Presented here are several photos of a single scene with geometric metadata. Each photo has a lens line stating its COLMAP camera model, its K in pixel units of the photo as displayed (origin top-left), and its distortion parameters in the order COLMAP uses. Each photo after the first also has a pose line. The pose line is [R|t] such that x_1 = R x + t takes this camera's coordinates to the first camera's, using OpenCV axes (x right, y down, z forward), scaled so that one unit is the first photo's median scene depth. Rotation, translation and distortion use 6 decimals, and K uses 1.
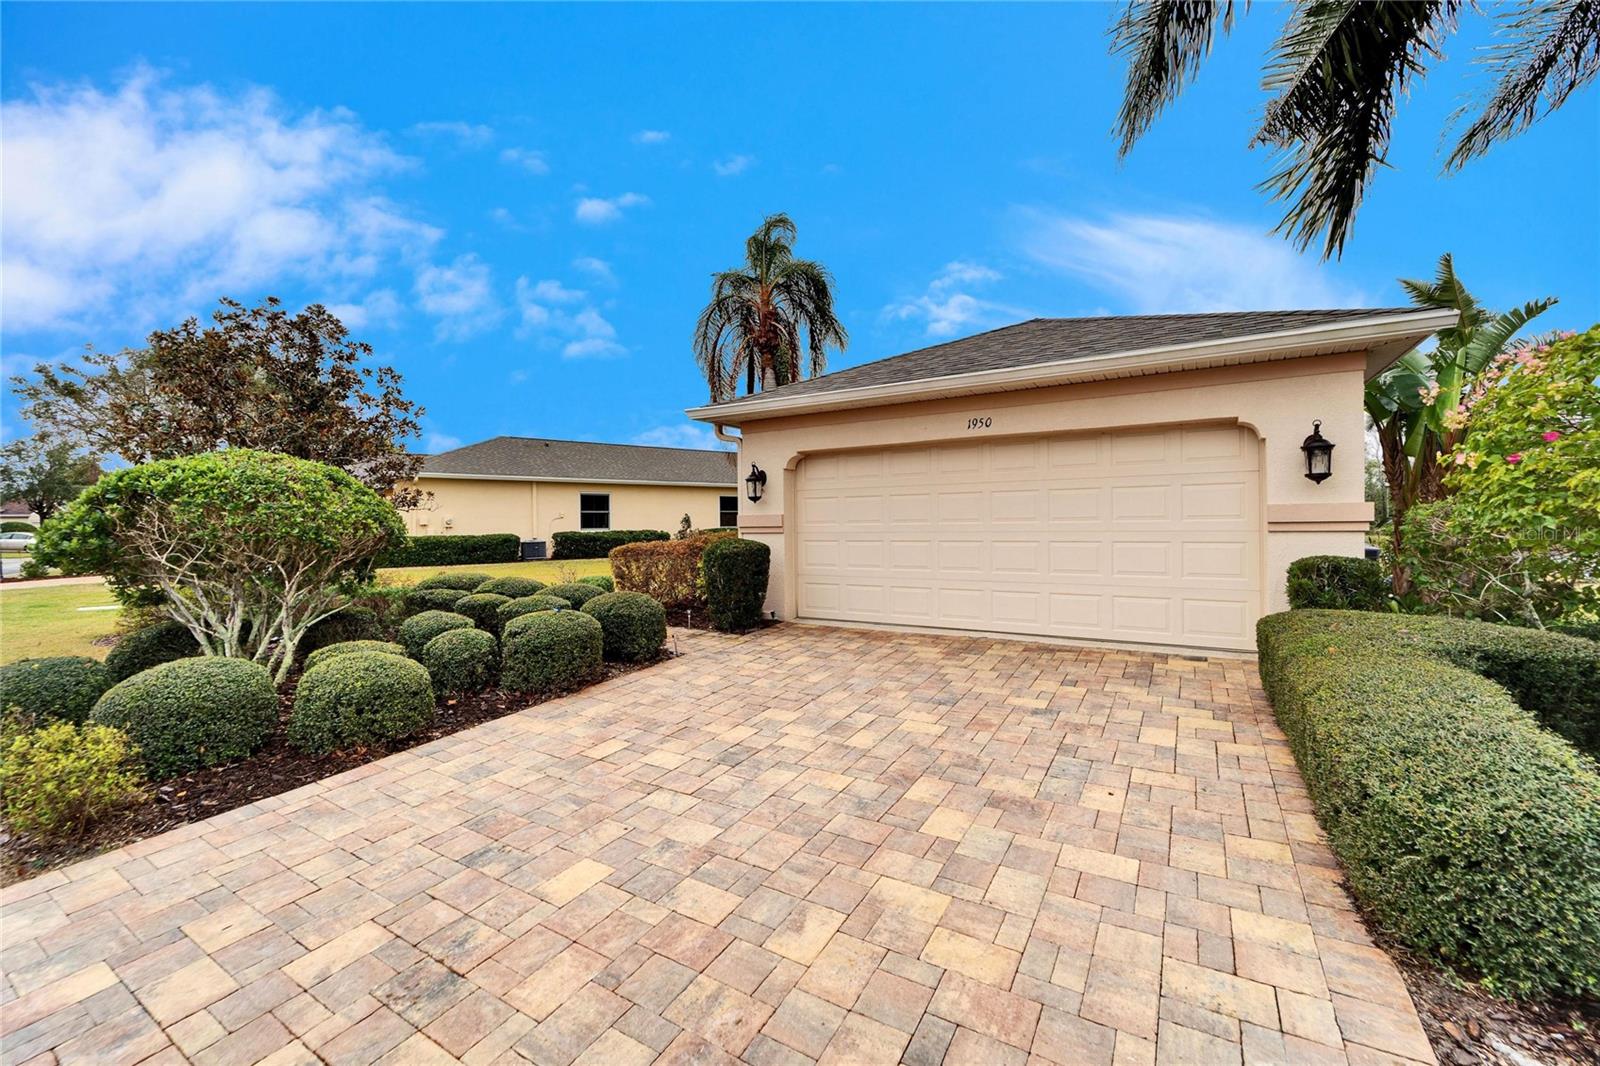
lens RADIAL K [[633.0, 0, 800.0], [0, 633.0, 533.0], [0, 0, 1]] dist [0.002232, -0.000146]
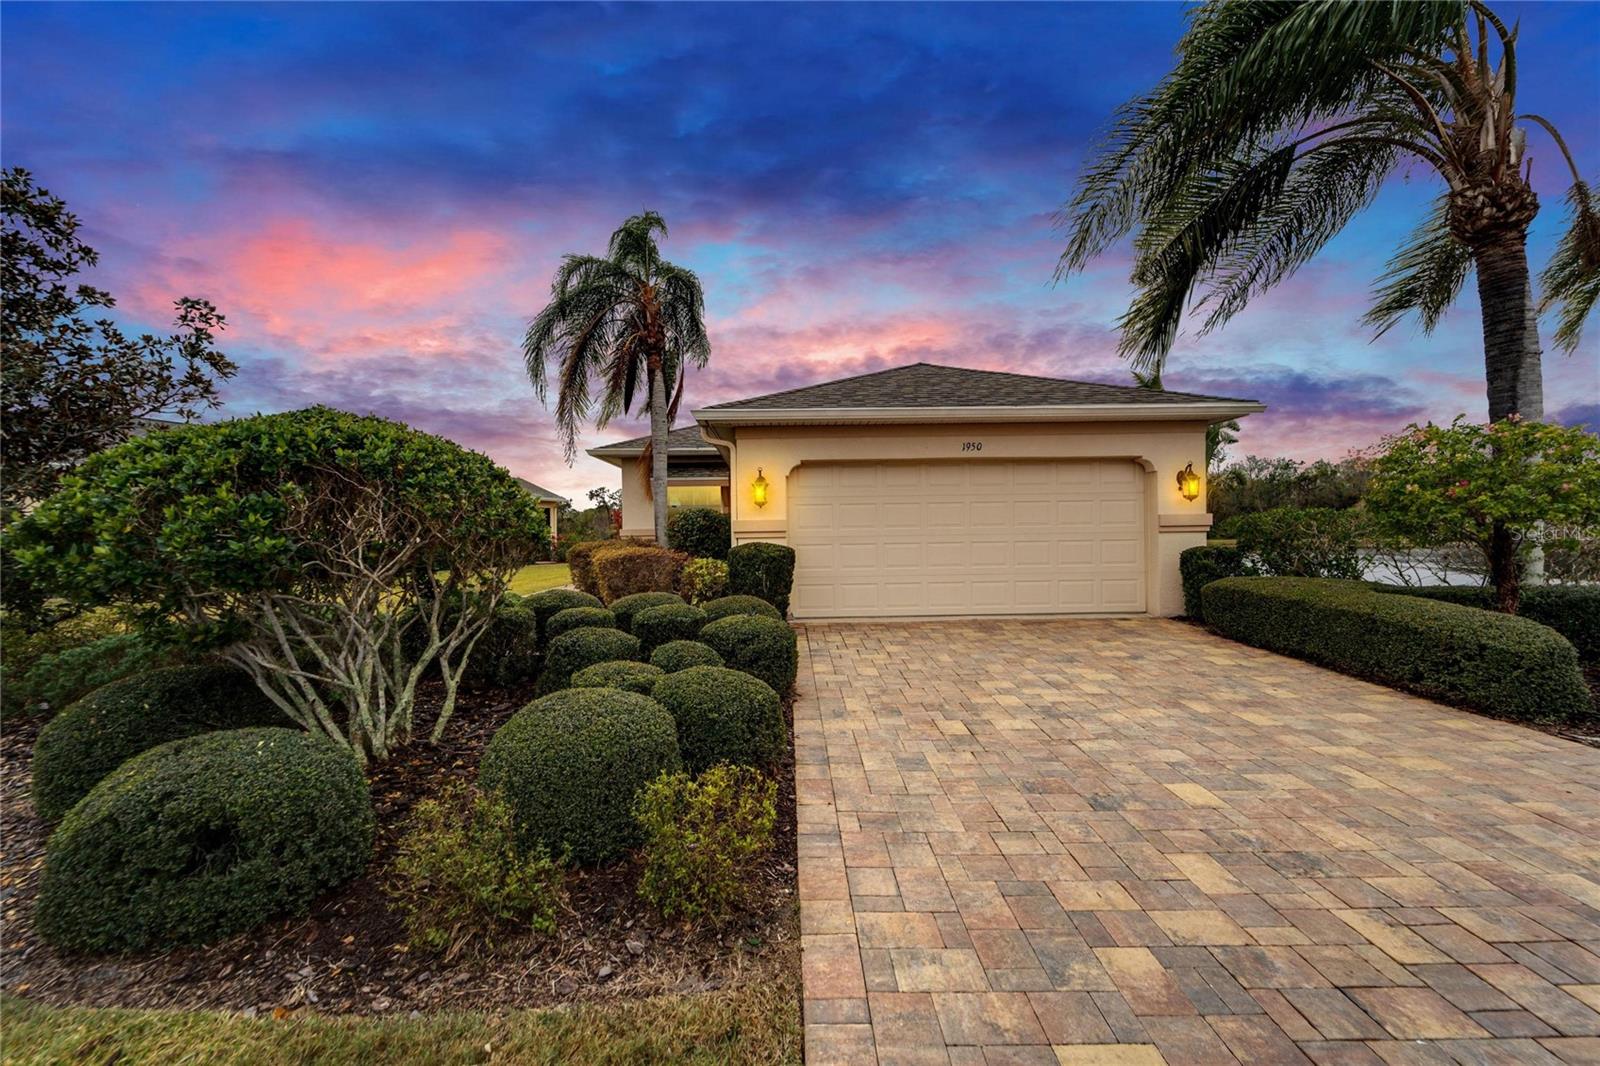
lens RADIAL K [[633.0, 0, 800.0], [0, 633.0, 533.0], [0, 0, 1]] dist [0.002232, -0.000146]
pose [[0.844917, 0.006548, 0.534858, -0.820678], [0.005590, 0.999762, -0.021071, 0.024984], [-0.534868, 0.020793, 0.844679, 0.168284]]
